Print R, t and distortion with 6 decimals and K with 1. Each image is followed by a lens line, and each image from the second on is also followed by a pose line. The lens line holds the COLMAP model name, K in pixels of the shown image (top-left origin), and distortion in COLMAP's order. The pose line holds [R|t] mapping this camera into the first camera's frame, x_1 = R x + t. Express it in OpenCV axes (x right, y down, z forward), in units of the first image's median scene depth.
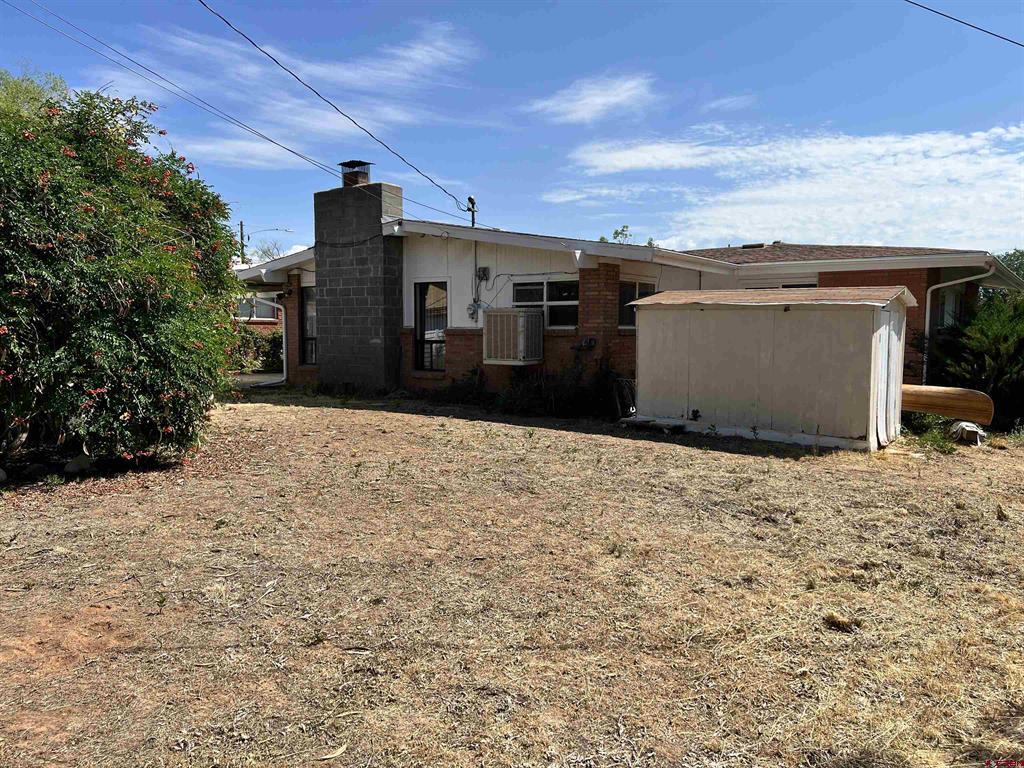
lens RADIAL K [[772.8, 0, 512.5], [0, 772.8, 384.4], [0, 0, 1]] dist [0.003510, -0.002347]
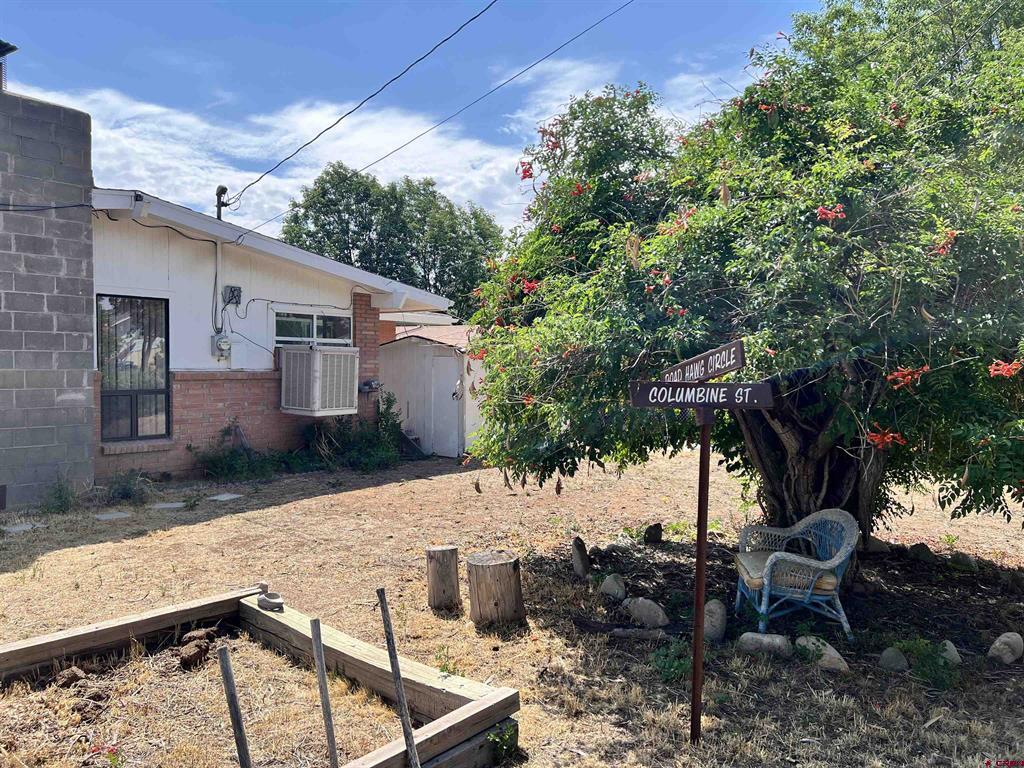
lens RADIAL K [[772.8, 0, 512.5], [0, 772.8, 384.8], [0, 0, 1]] dist [0.003510, -0.002347]
pose [[0.027015, -0.043091, 0.998706, -0.754435], [0.052966, 0.997729, 0.041616, -0.074826], [-0.998231, 0.051774, 0.029236, 0.715220]]
